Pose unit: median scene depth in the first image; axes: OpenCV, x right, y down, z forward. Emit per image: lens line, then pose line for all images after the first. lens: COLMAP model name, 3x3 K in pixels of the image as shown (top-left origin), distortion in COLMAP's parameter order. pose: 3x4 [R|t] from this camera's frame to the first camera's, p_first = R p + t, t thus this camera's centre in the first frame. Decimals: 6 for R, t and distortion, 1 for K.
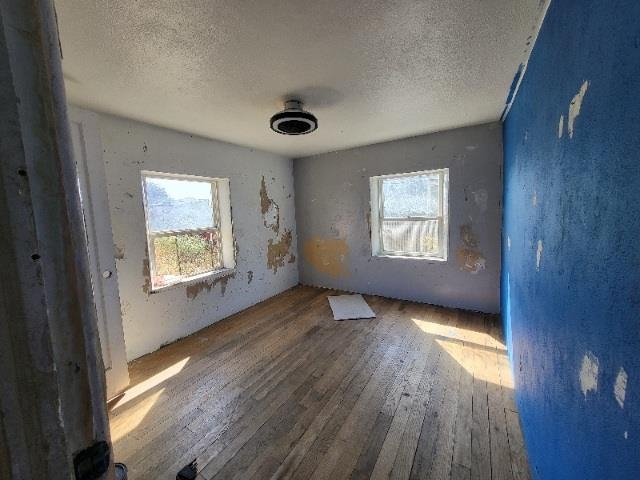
lens RADIAL K [[250.6, 0, 317.6], [0, 250.6, 235.8], [0, 0, 1]] dist [0.001380, 0.000024]
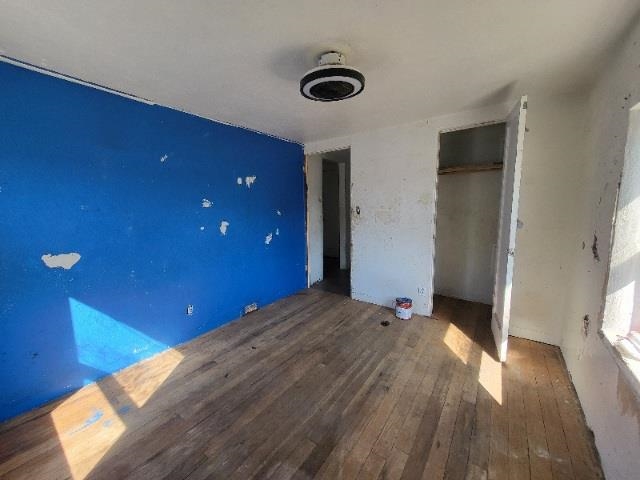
lens RADIAL K [[250.6, 0, 317.6], [0, 250.6, 235.8], [0, 0, 1]] dist [0.001380, 0.000024]
pose [[-0.995975, 0.046072, 0.076882, -0.083052], [0.062725, 0.971000, 0.230704, -0.173959], [-0.064023, 0.234598, -0.969982, 1.689078]]
